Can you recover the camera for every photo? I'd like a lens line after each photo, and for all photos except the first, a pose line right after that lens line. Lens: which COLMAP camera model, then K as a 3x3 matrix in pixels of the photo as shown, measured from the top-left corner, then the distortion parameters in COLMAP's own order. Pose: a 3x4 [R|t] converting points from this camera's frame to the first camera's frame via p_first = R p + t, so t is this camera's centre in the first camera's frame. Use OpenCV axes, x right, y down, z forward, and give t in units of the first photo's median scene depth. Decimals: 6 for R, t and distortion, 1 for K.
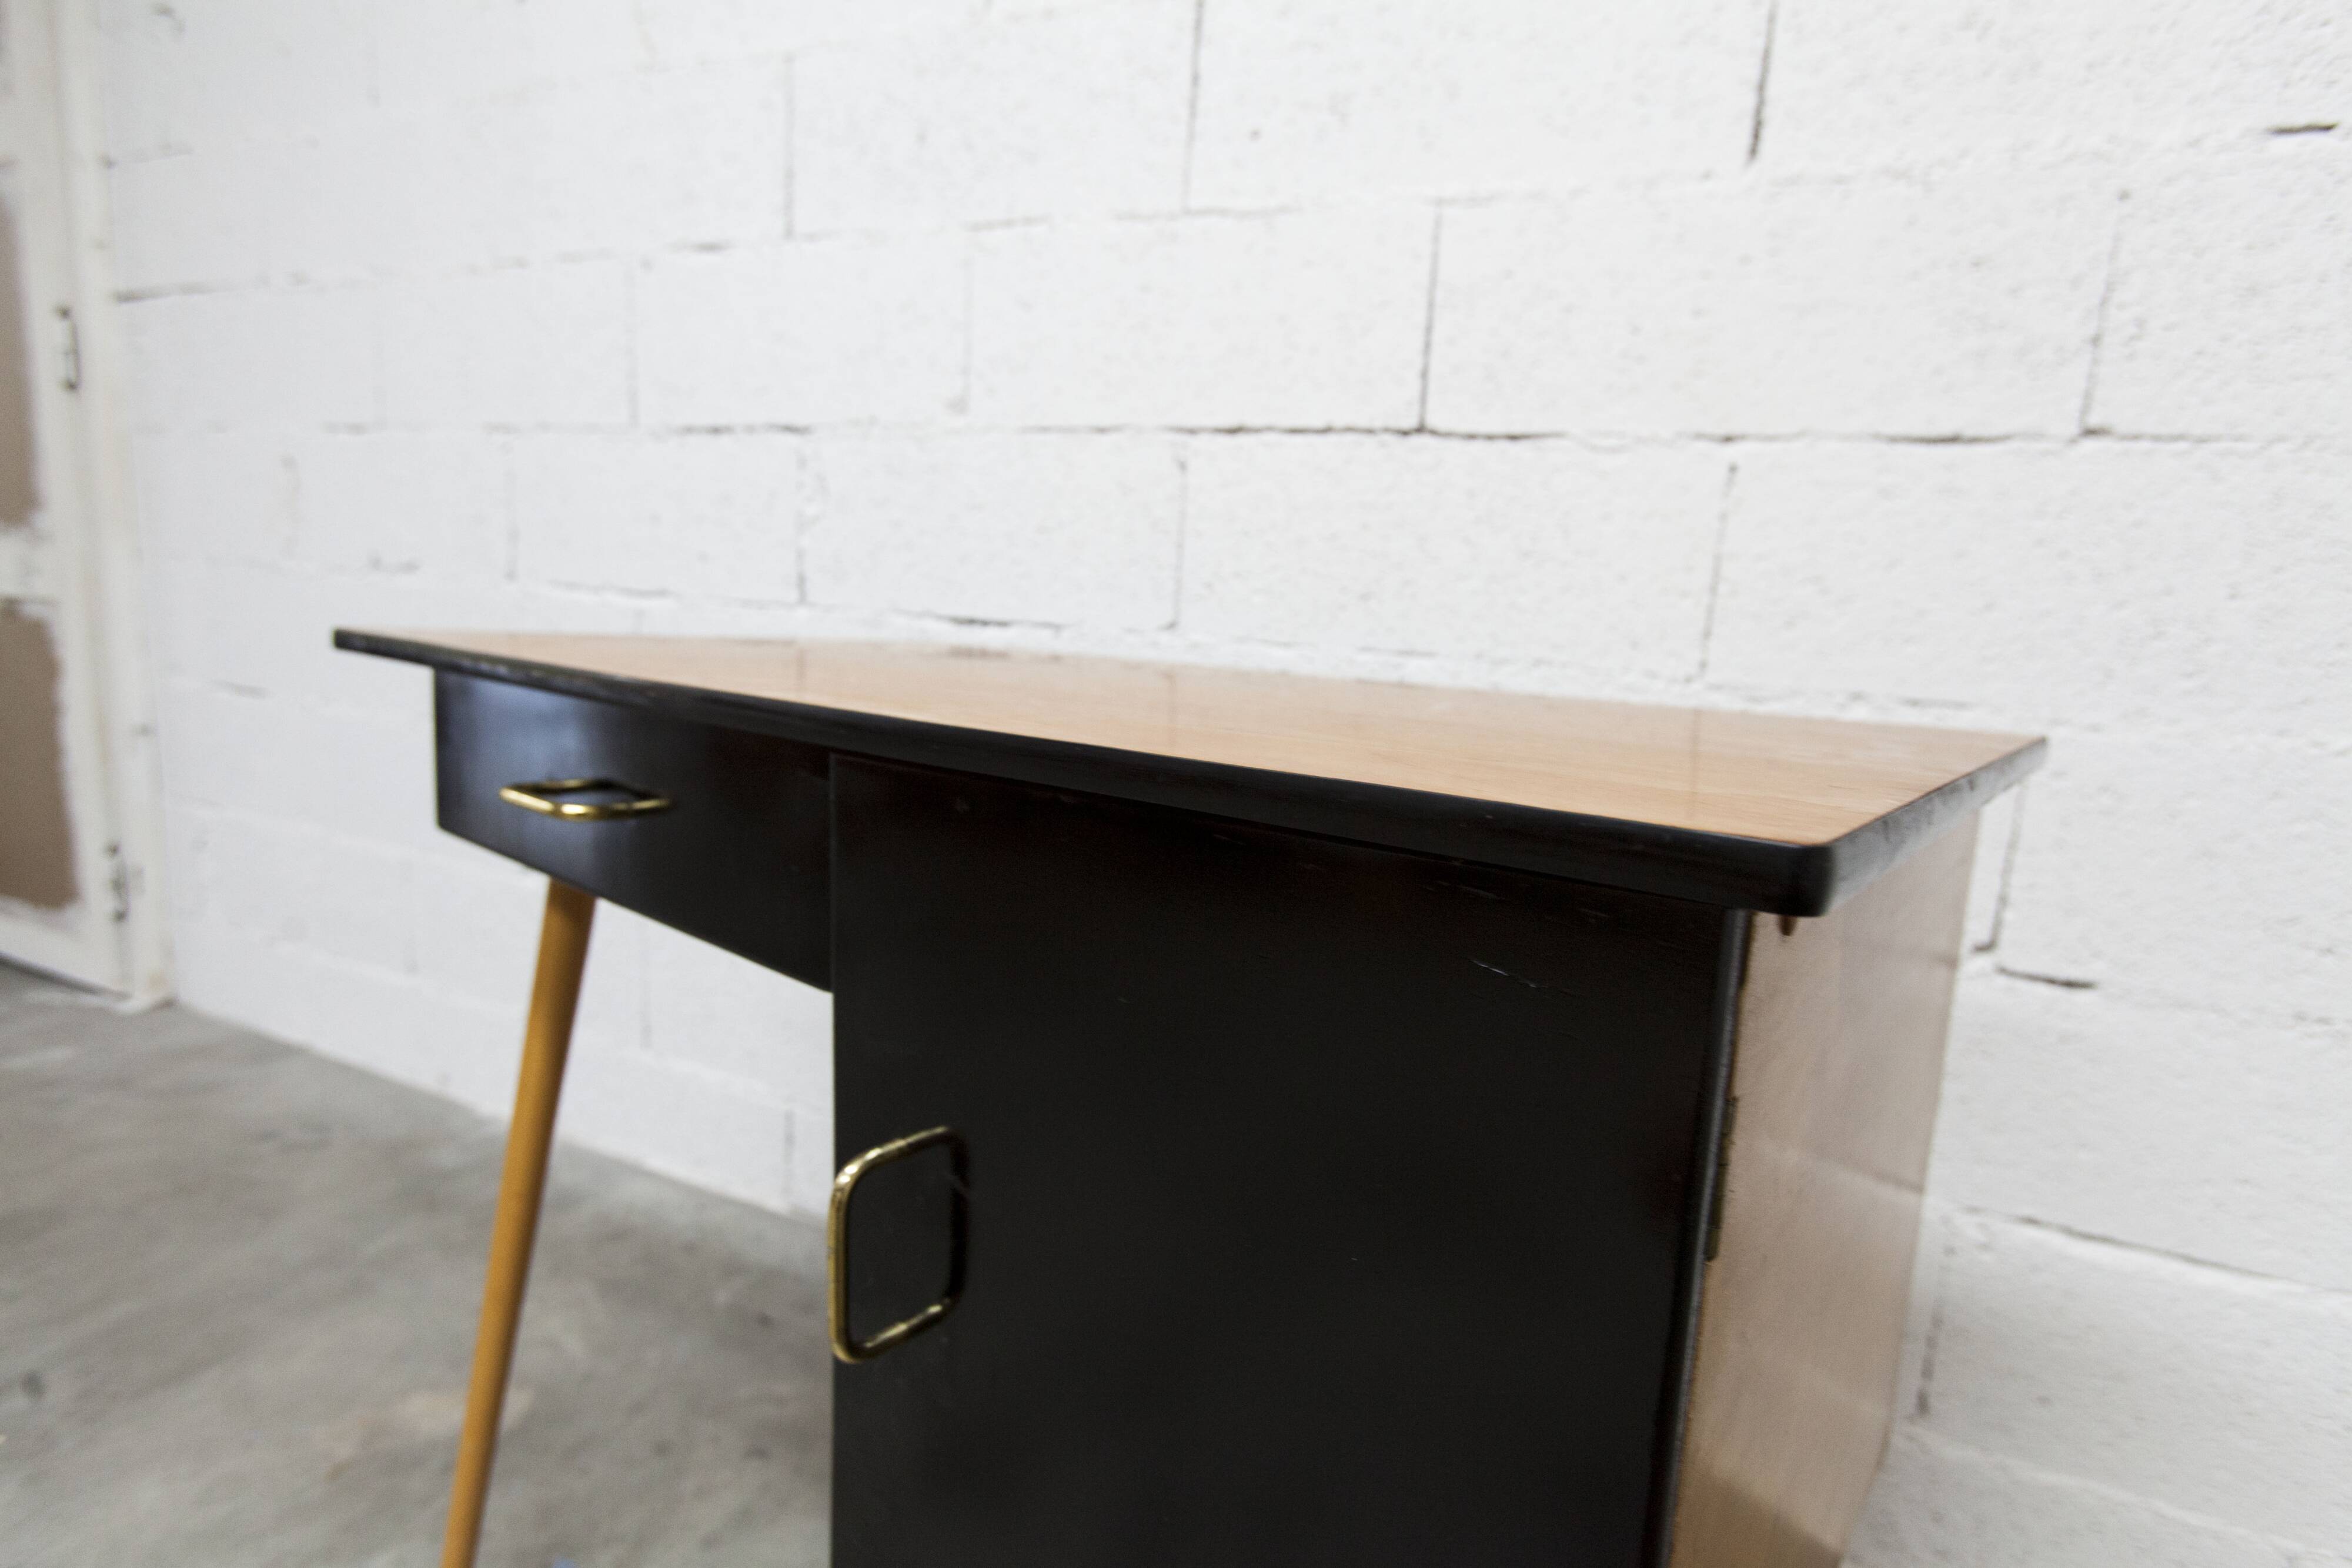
lens RADIAL K [[1220.1, 0, 1175.4], [0, 1220.1, 797.9], [0, 0, 1]] dist [-0.005023, 0.003211]
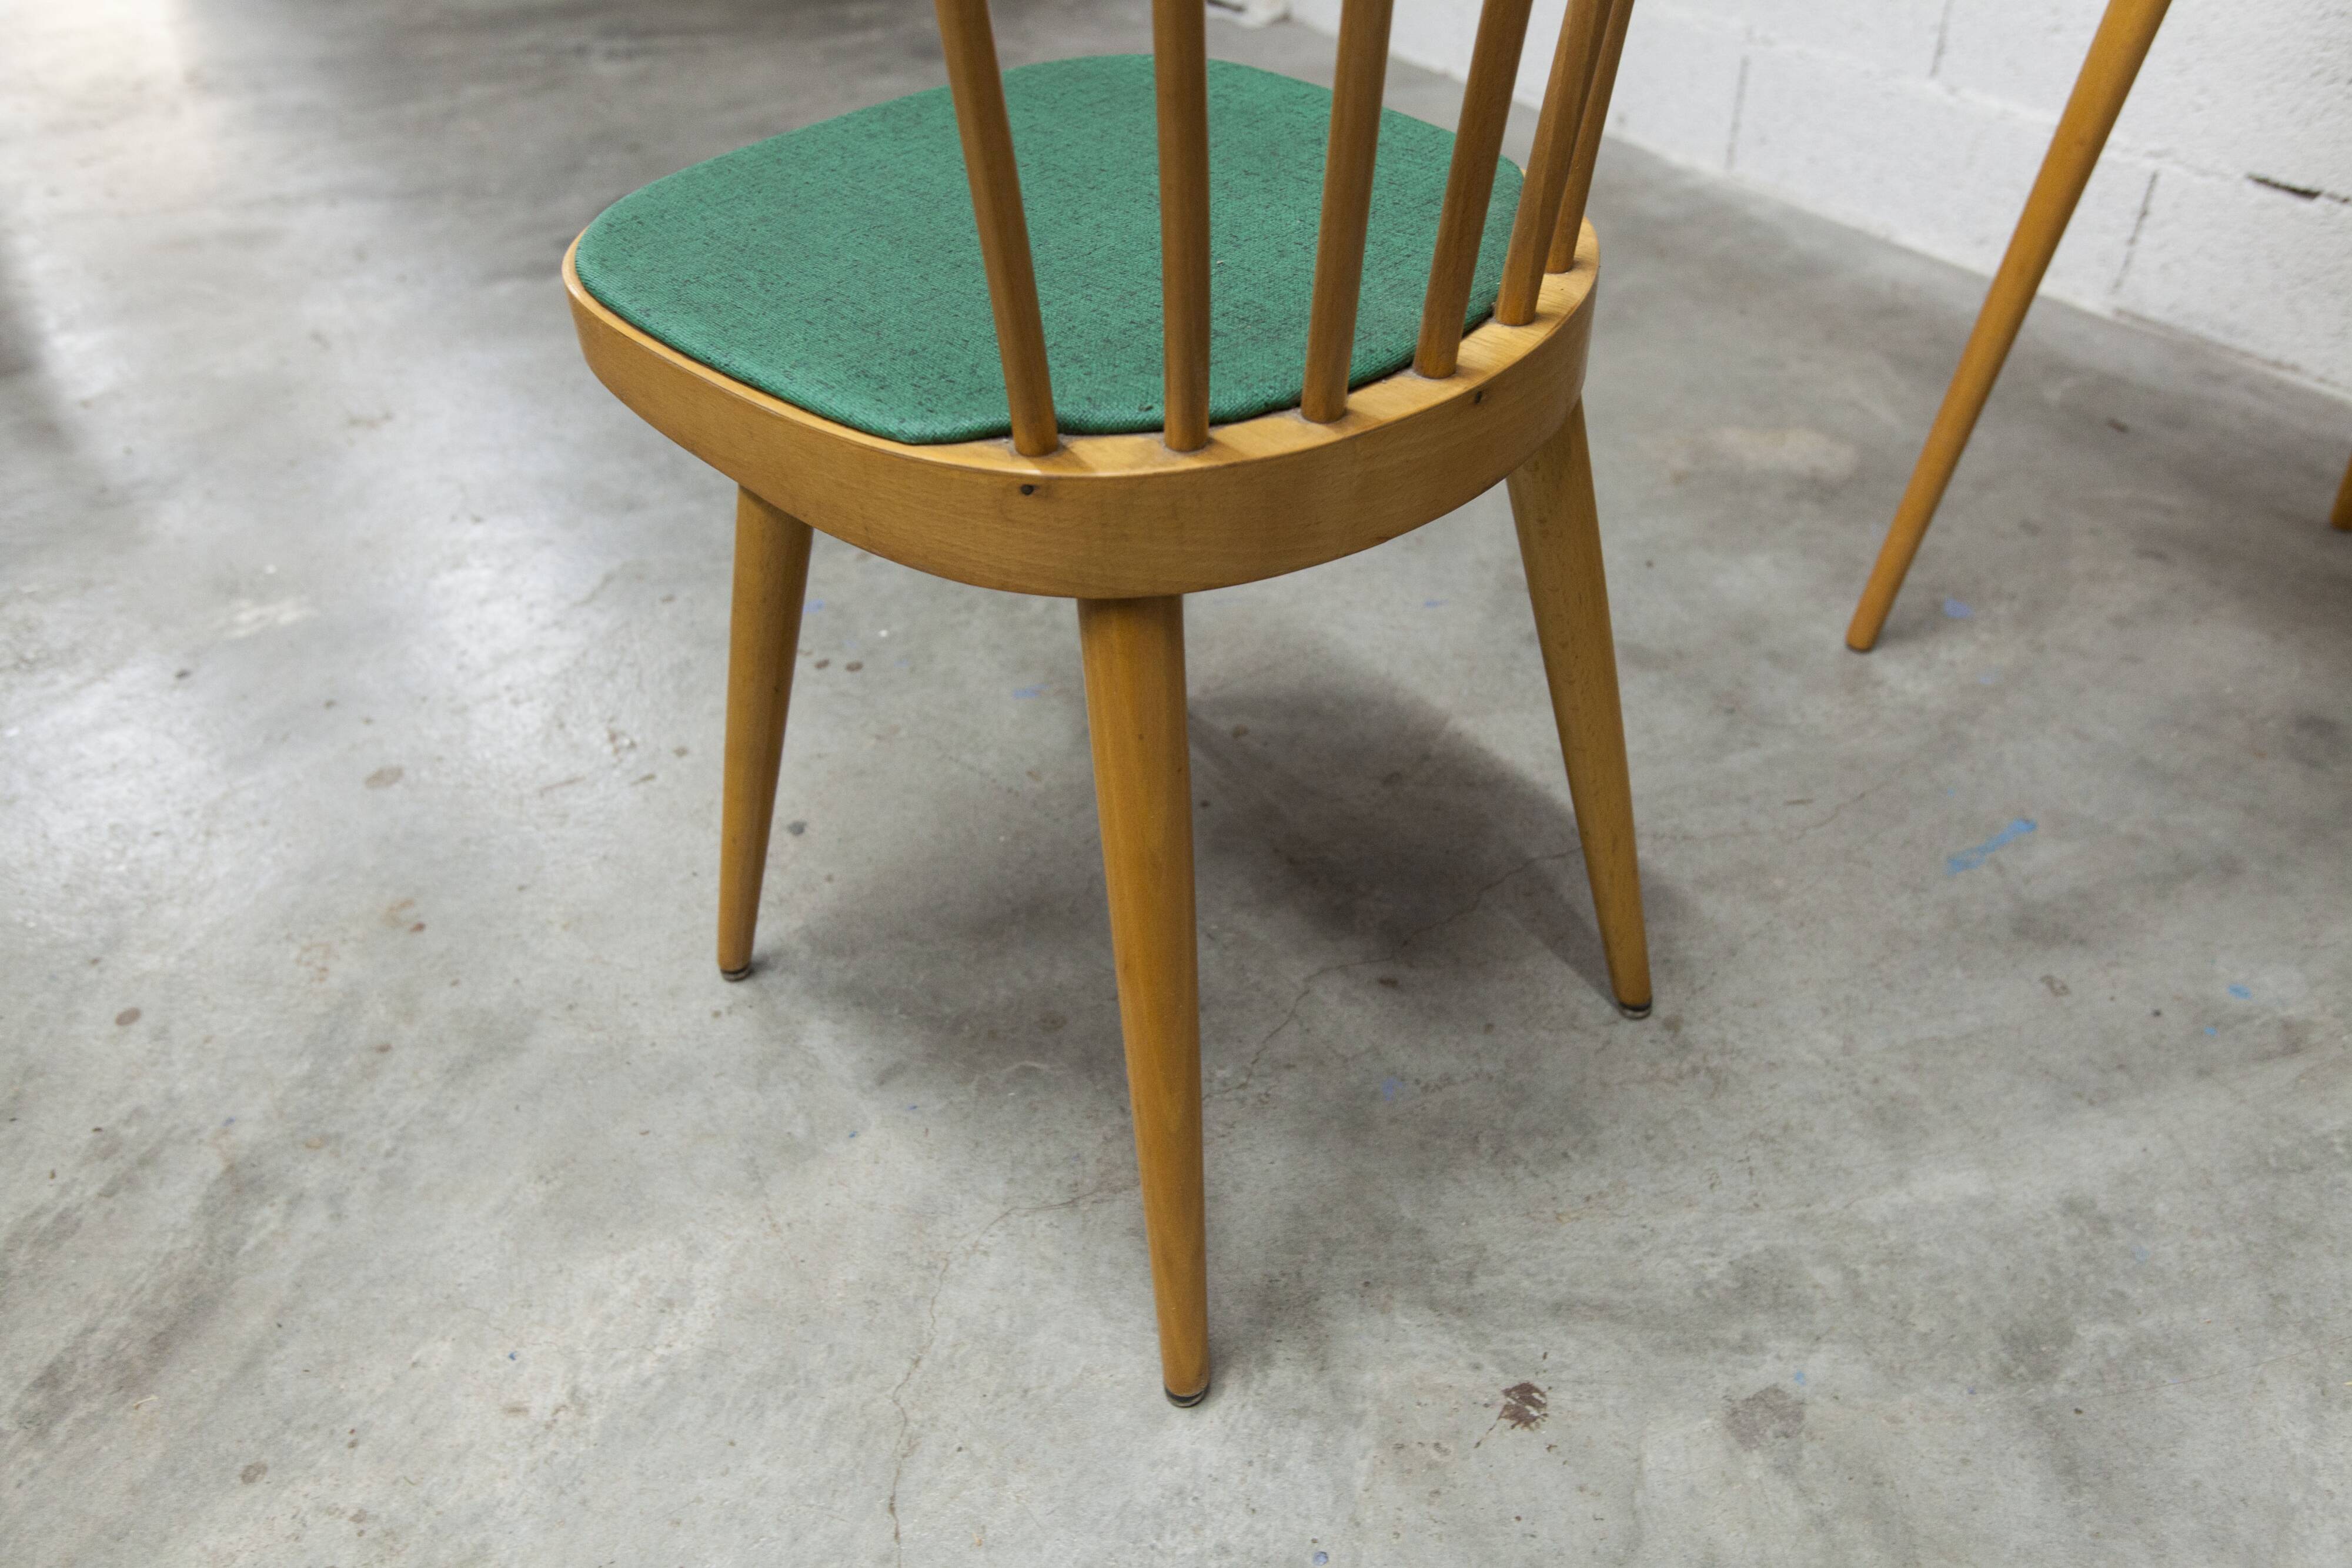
lens RADIAL K [[1663.7, 0, 1178.1], [0, 1663.7, 810.8], [0, 0, 1]] dist [-0.007565, 0.003087]
pose [[0.826074, 0.271600, -0.493797, -0.250691], [0.015602, 0.864850, 0.501788, 0.101316], [0.563346, -0.422218, 0.710193, -0.206846]]
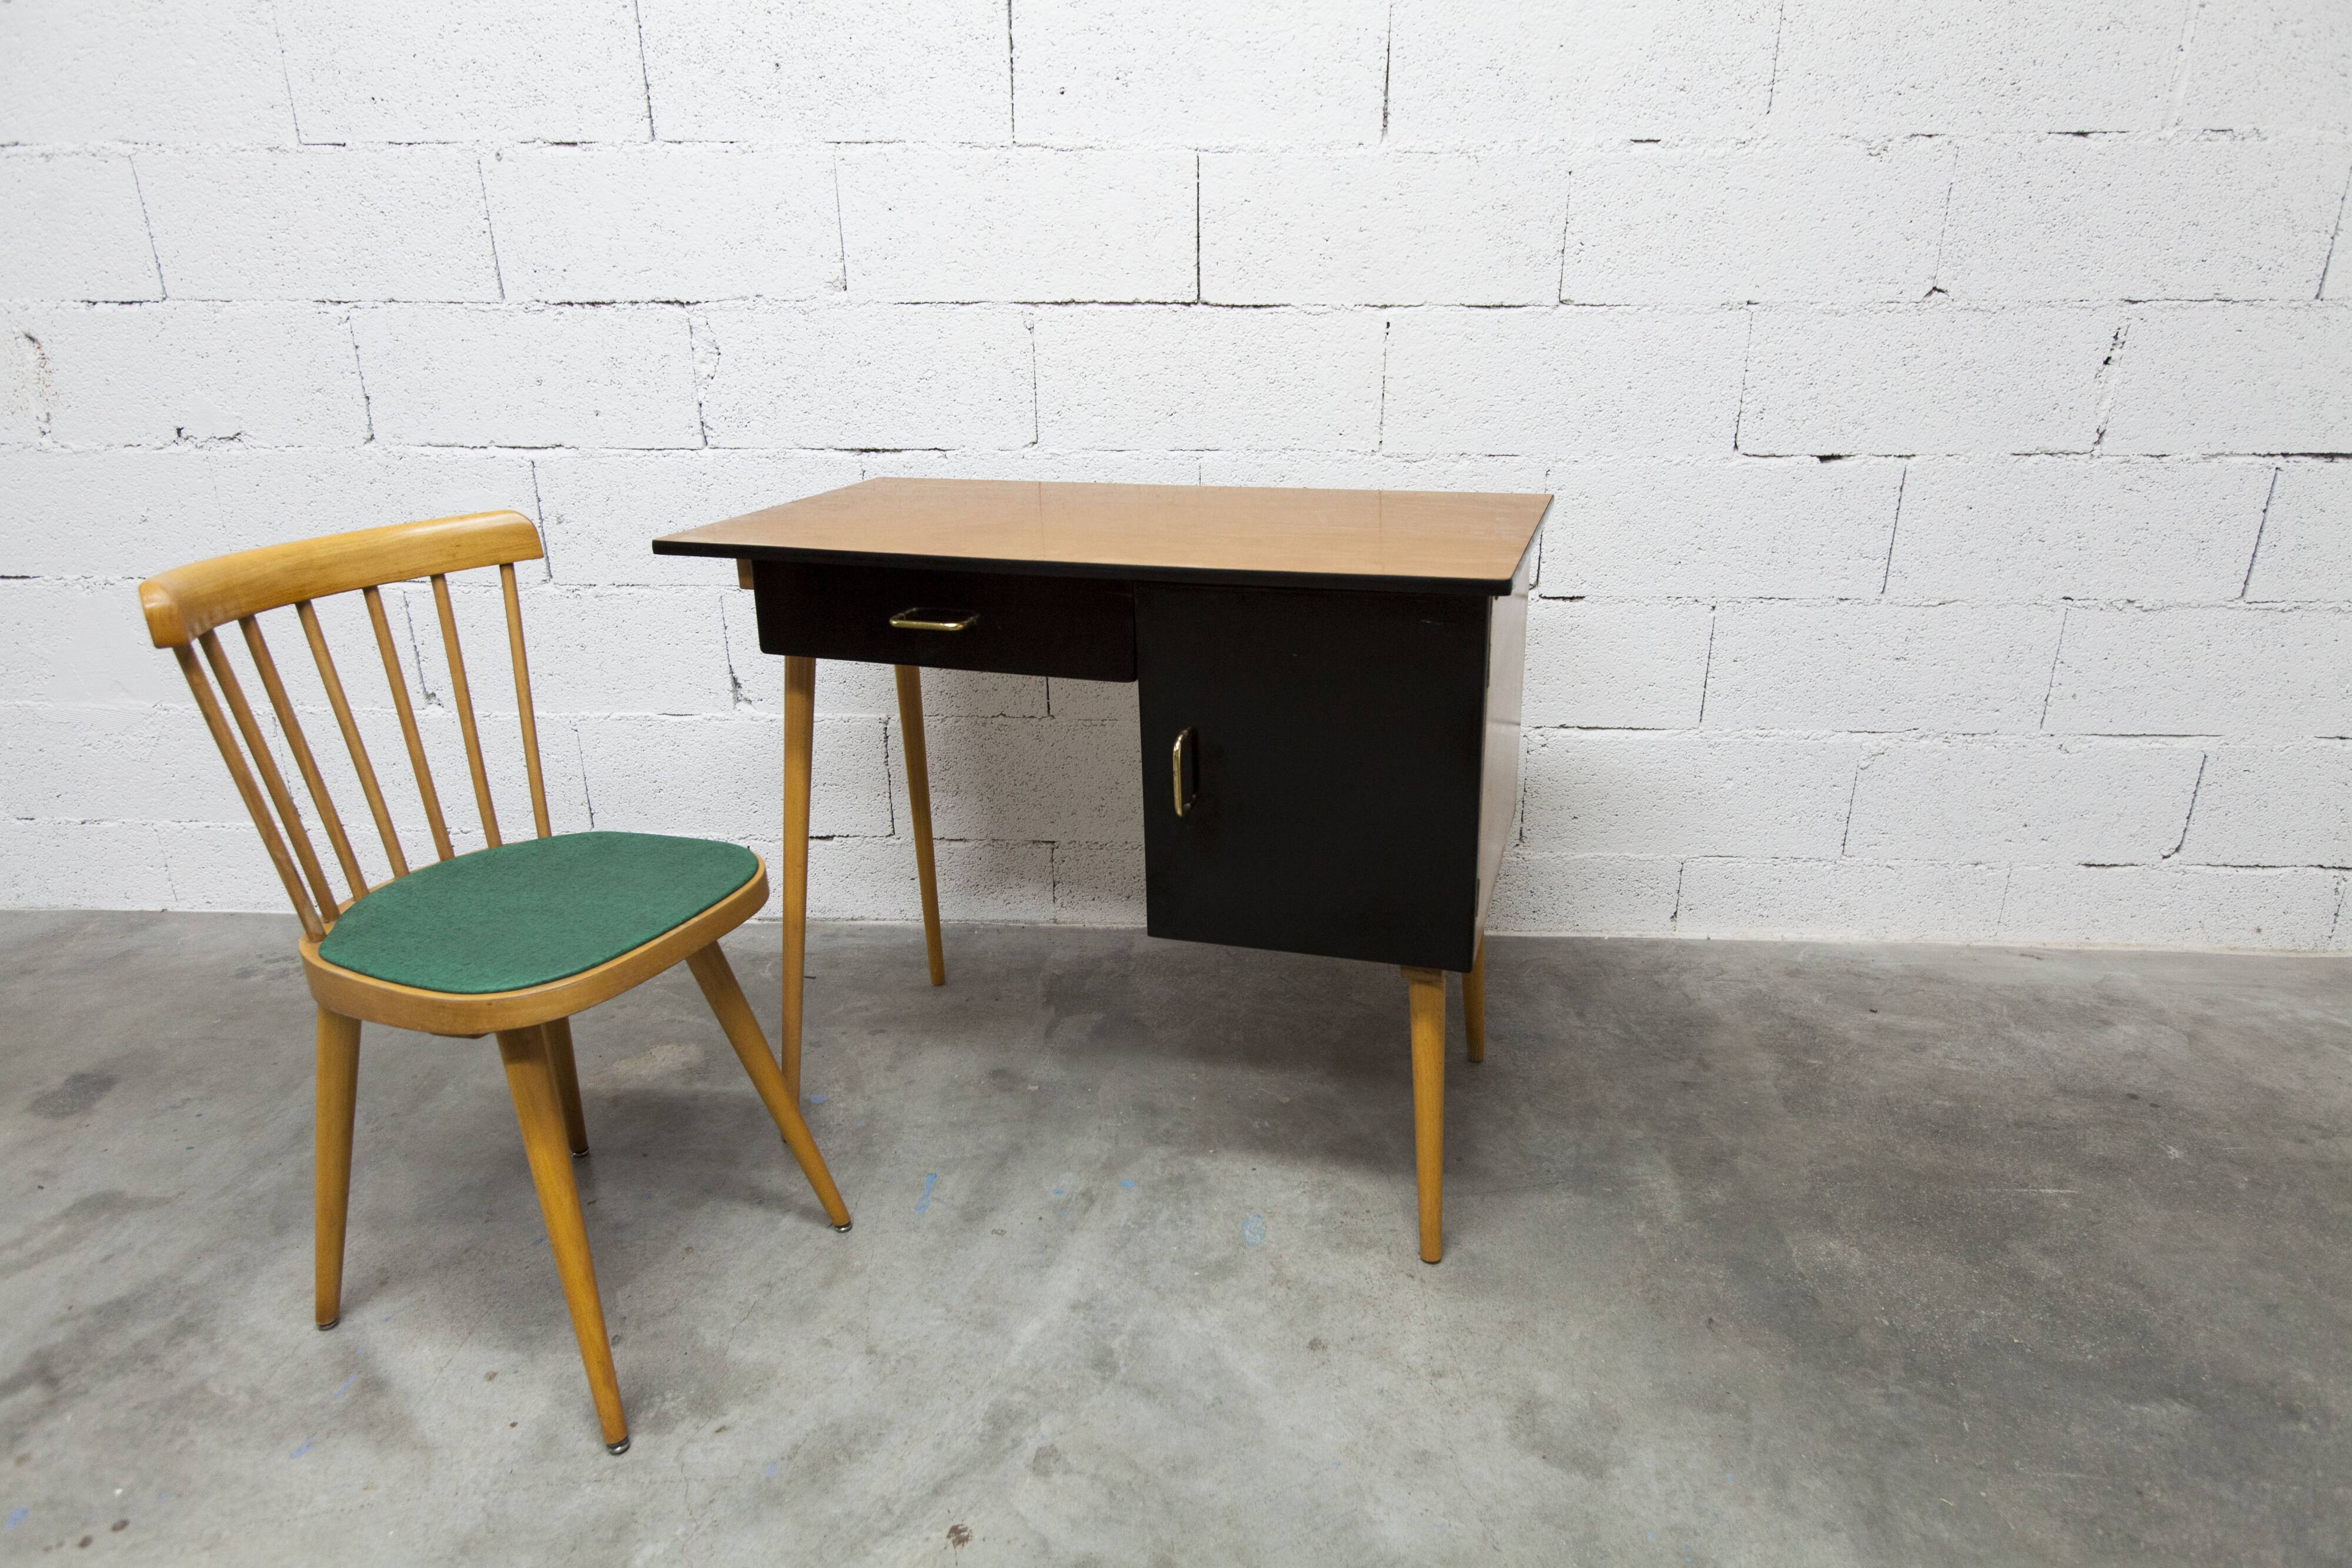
lens RADIAL K [[1455.8, 0, 1179.3], [0, 1455.8, 796.8], [0, 0, 1]] dist [0.003371, -0.000440]
pose [[0.925056, -0.194482, 0.326263, -0.465648], [0.122676, 0.965914, 0.227947, -0.104310], [-0.359474, -0.170839, 0.917383, -0.672352]]
